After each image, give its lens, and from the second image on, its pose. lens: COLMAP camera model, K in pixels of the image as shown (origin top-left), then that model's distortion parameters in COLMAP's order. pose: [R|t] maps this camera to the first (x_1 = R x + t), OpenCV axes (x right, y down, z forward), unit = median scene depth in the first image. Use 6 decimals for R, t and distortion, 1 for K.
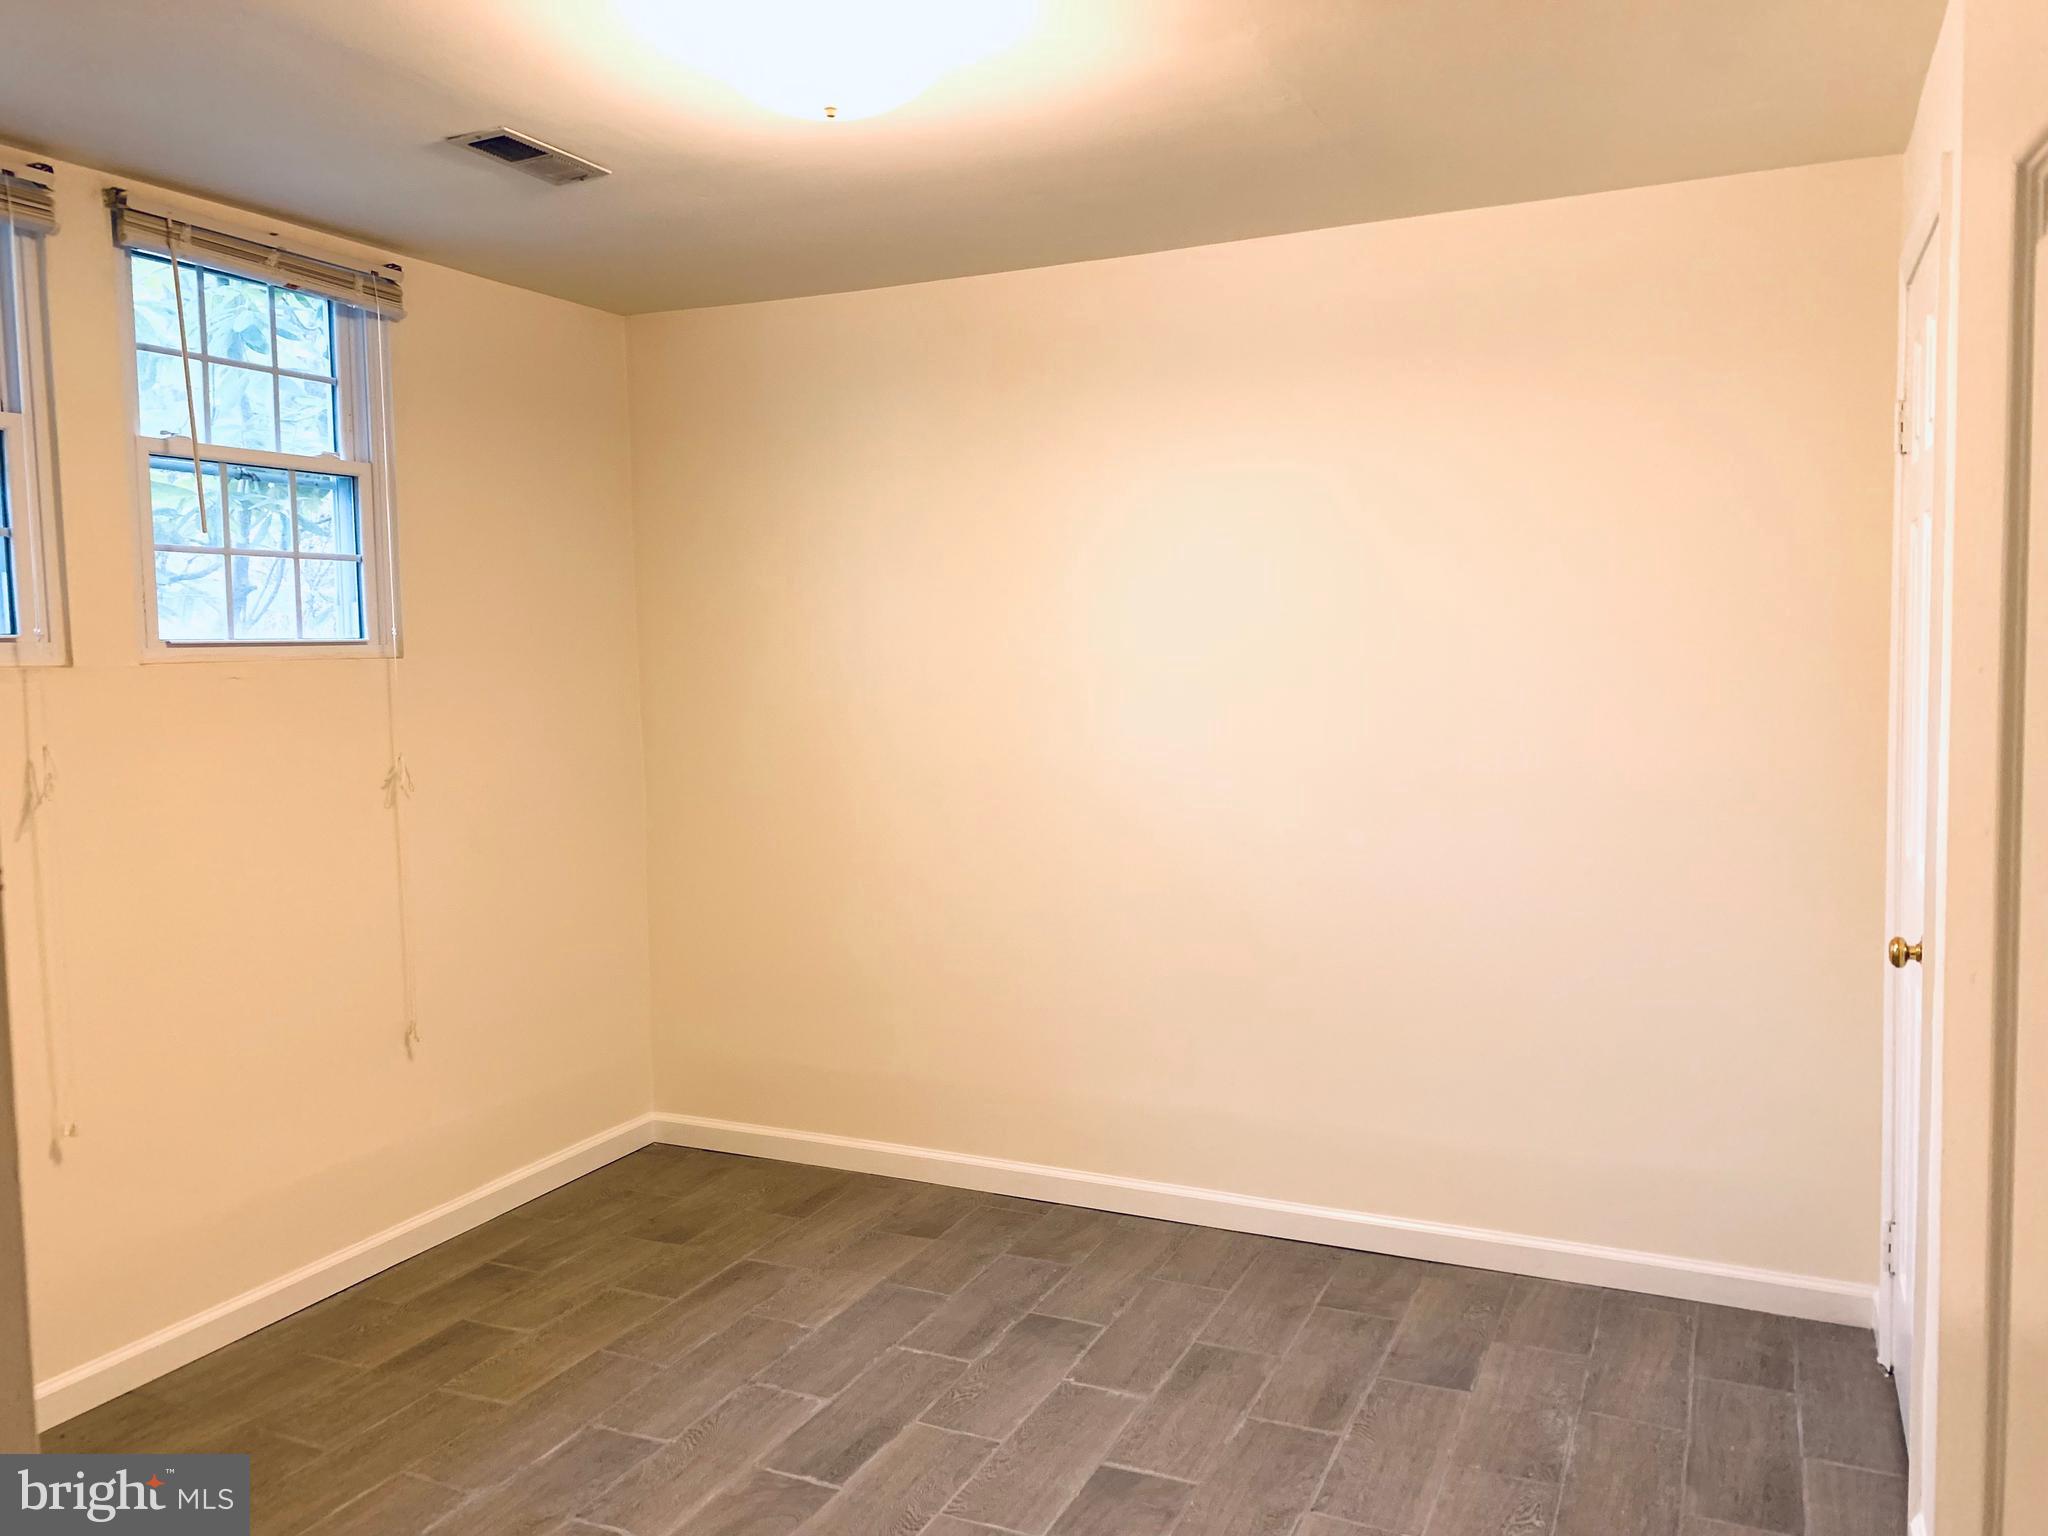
lens RADIAL K [[1523.7, 0, 1037.3], [0, 1523.7, 772.5], [0, 0, 1]] dist [0.002627, -0.057604]
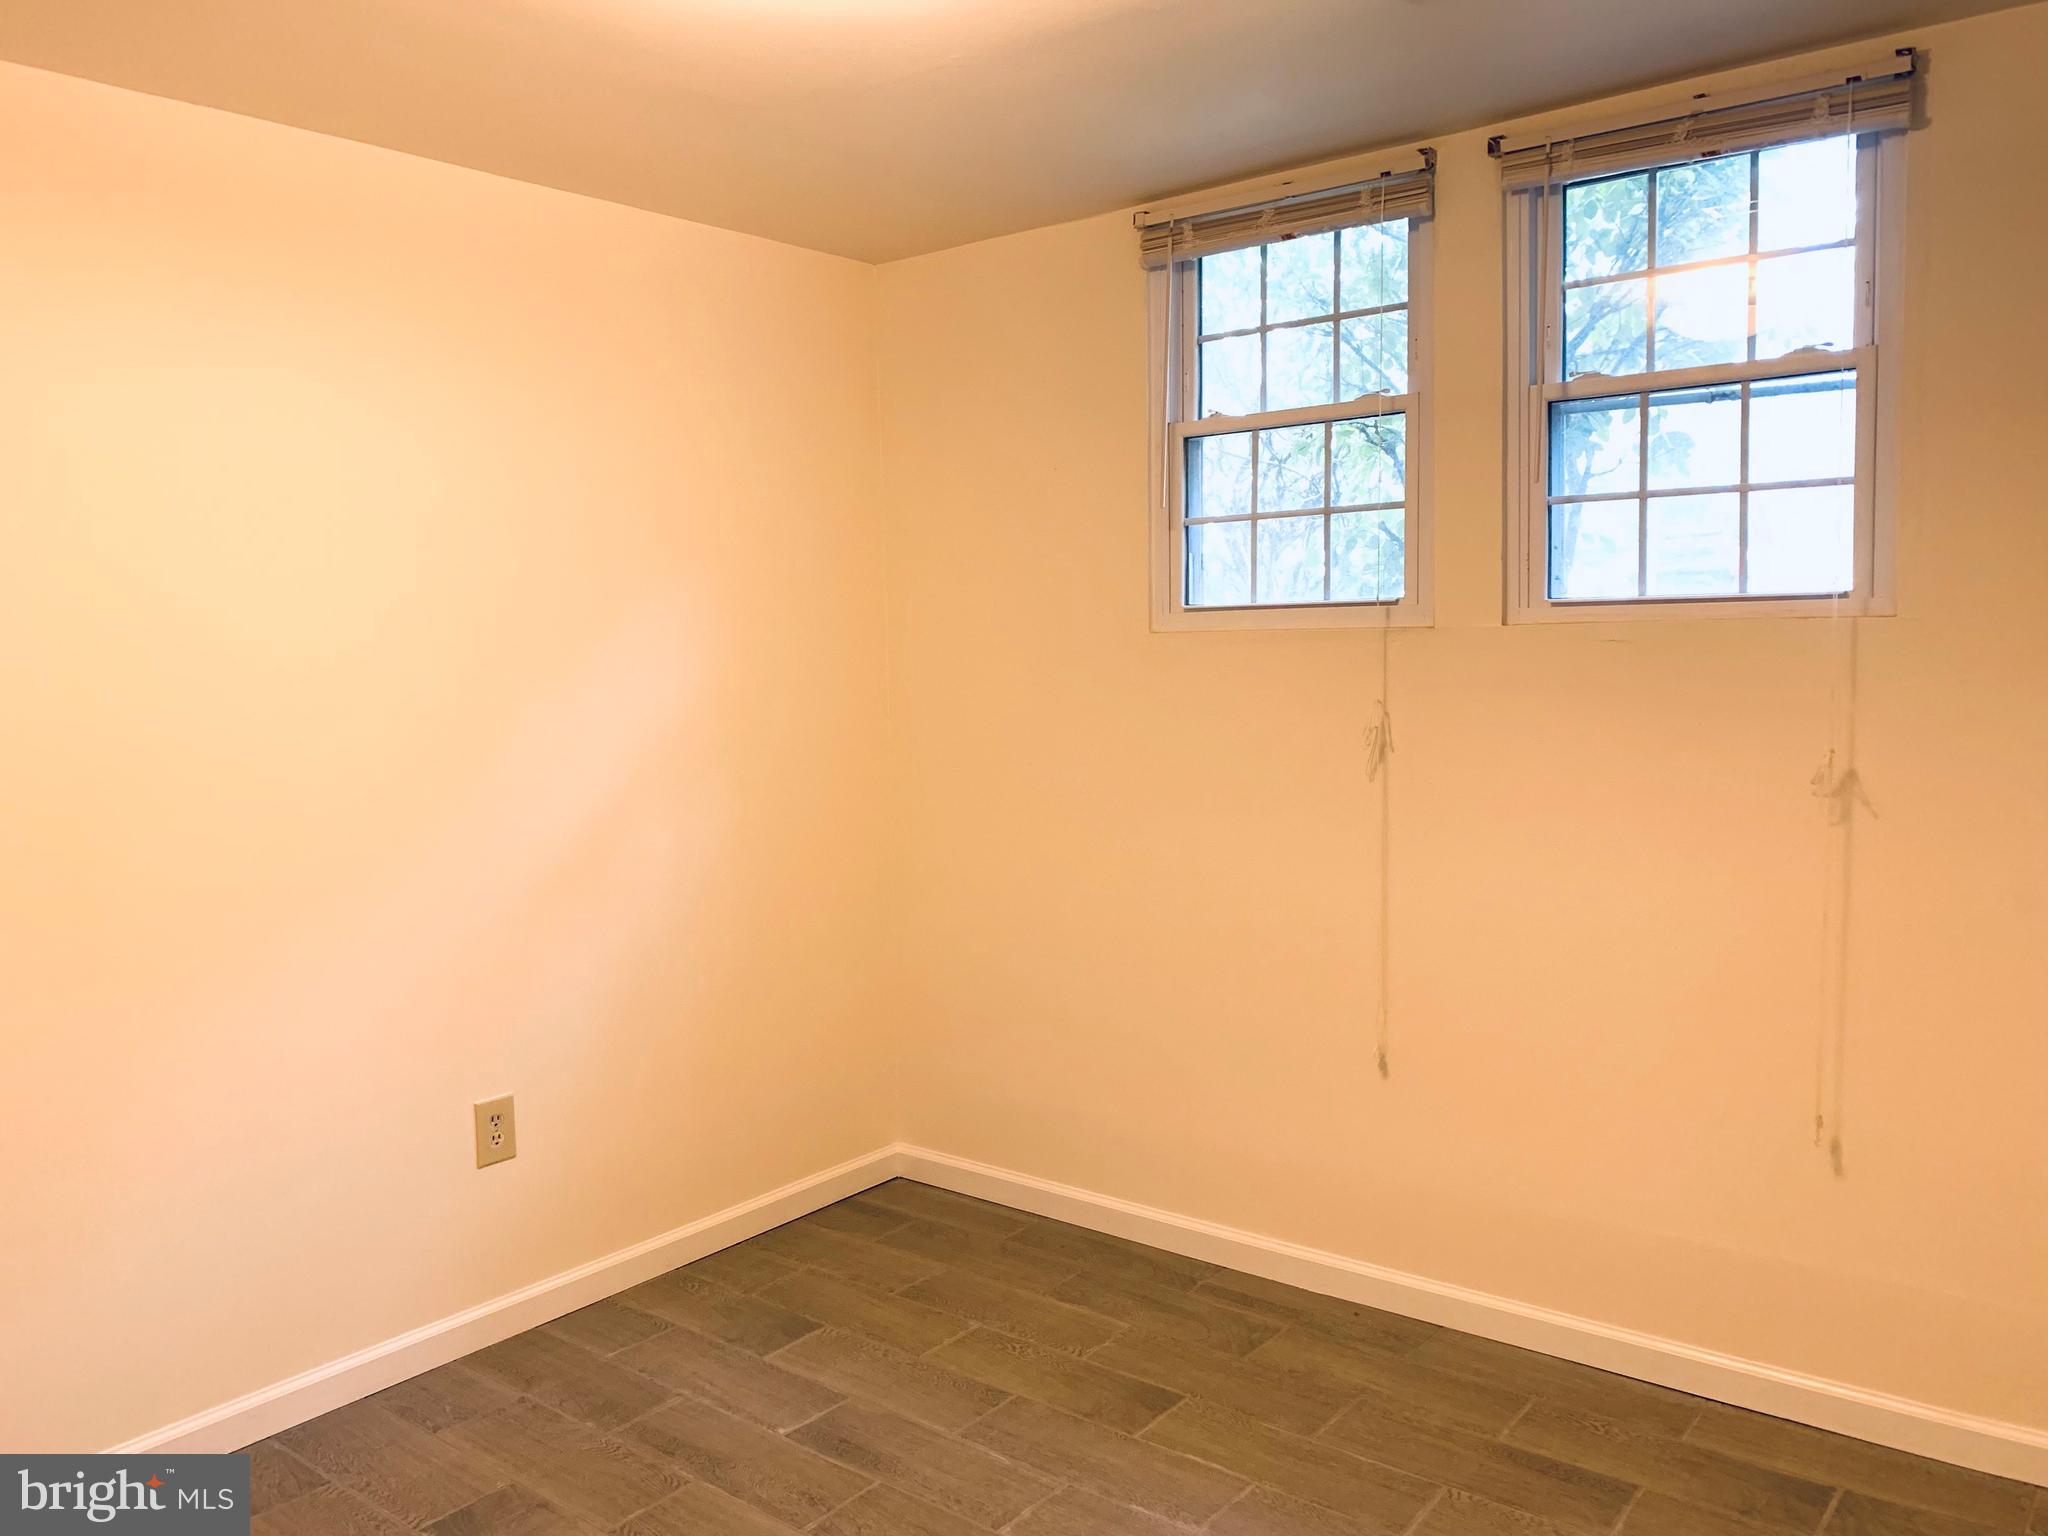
lens RADIAL K [[1523.7, 0, 1037.3], [0, 1523.7, 772.5], [0, 0, 1]] dist [0.002627, -0.057604]
pose [[-0.241348, 0.109597, -0.964230, 0.430595], [-0.065581, 0.989489, 0.128883, -0.081947], [0.968220, 0.094341, -0.231624, 0.932527]]
